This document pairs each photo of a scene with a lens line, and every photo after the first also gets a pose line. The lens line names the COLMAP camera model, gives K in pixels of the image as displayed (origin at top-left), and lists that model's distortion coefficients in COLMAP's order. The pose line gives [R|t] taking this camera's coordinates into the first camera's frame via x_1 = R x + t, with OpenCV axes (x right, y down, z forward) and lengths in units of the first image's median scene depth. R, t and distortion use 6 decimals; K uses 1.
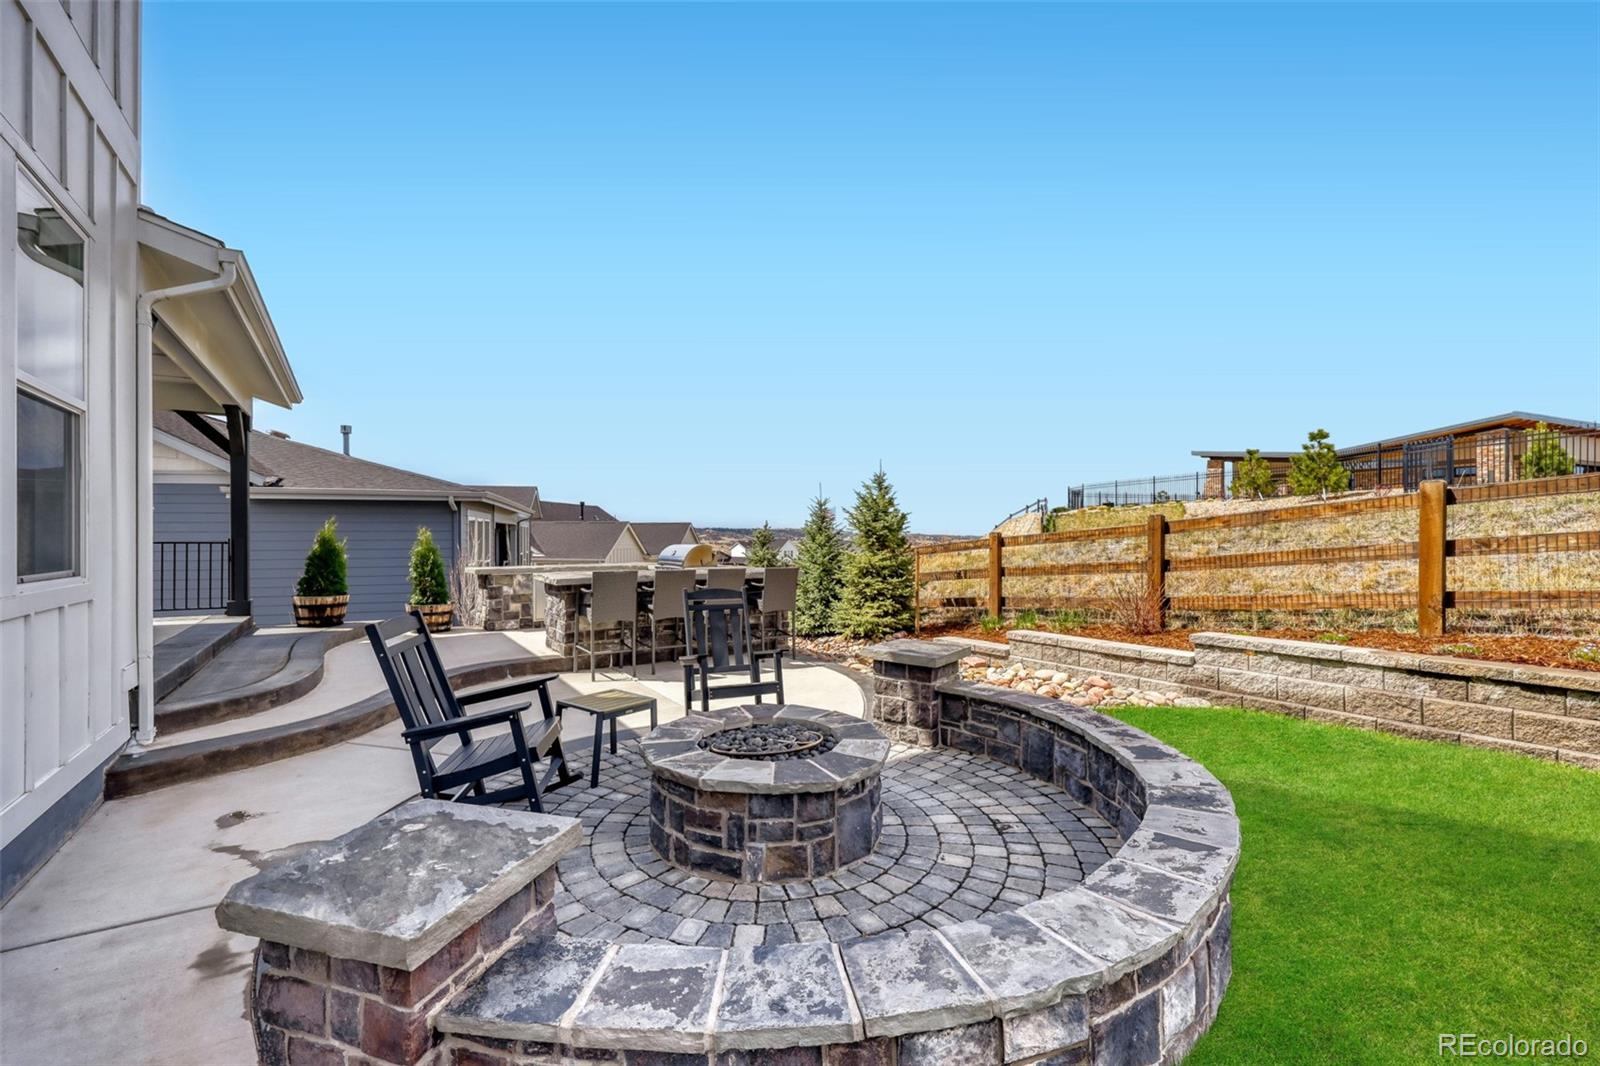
lens RADIAL K [[695.5, 0, 792.2], [0, 695.5, 535.1], [0, 0, 1]] dist [0.003537, 0.000298]
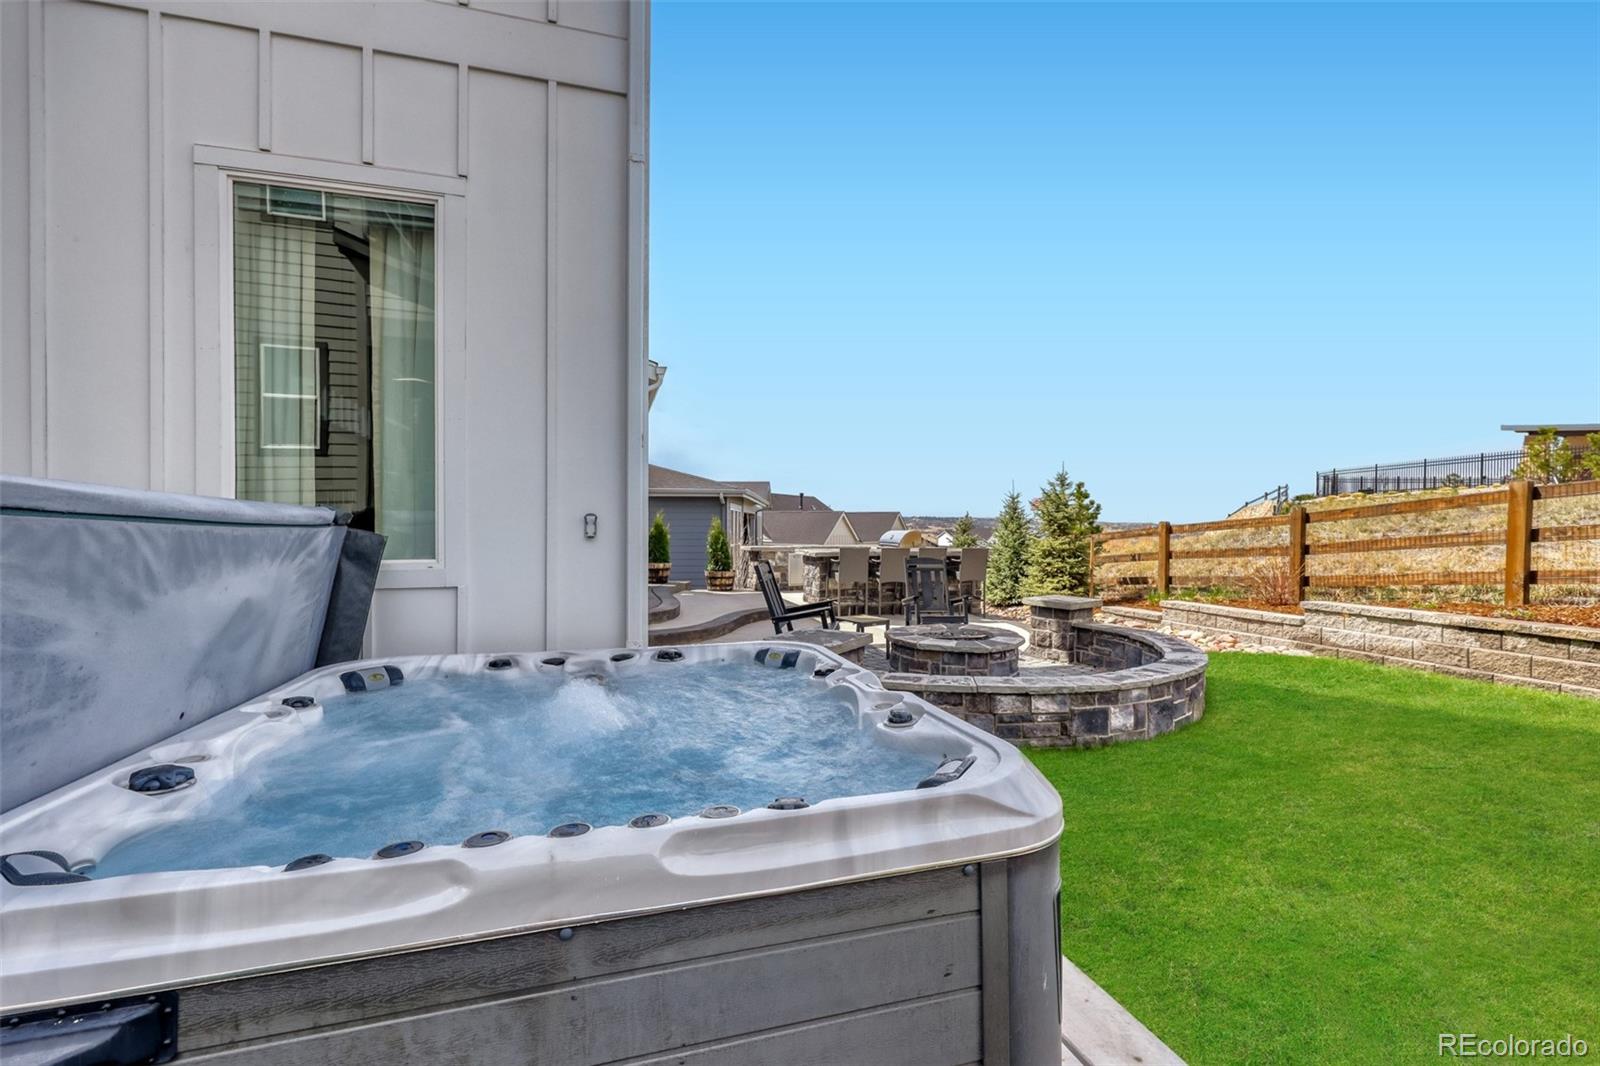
lens RADIAL K [[695.5, 0, 790.9], [0, 695.5, 536.4], [0, 0, 1]] dist [0.003537, 0.000298]
pose [[0.956342, 0.008943, -0.292113, 0.039751], [-0.003643, 0.999819, 0.018682, 0.002123], [0.292227, -0.016802, 0.956201, -0.399589]]
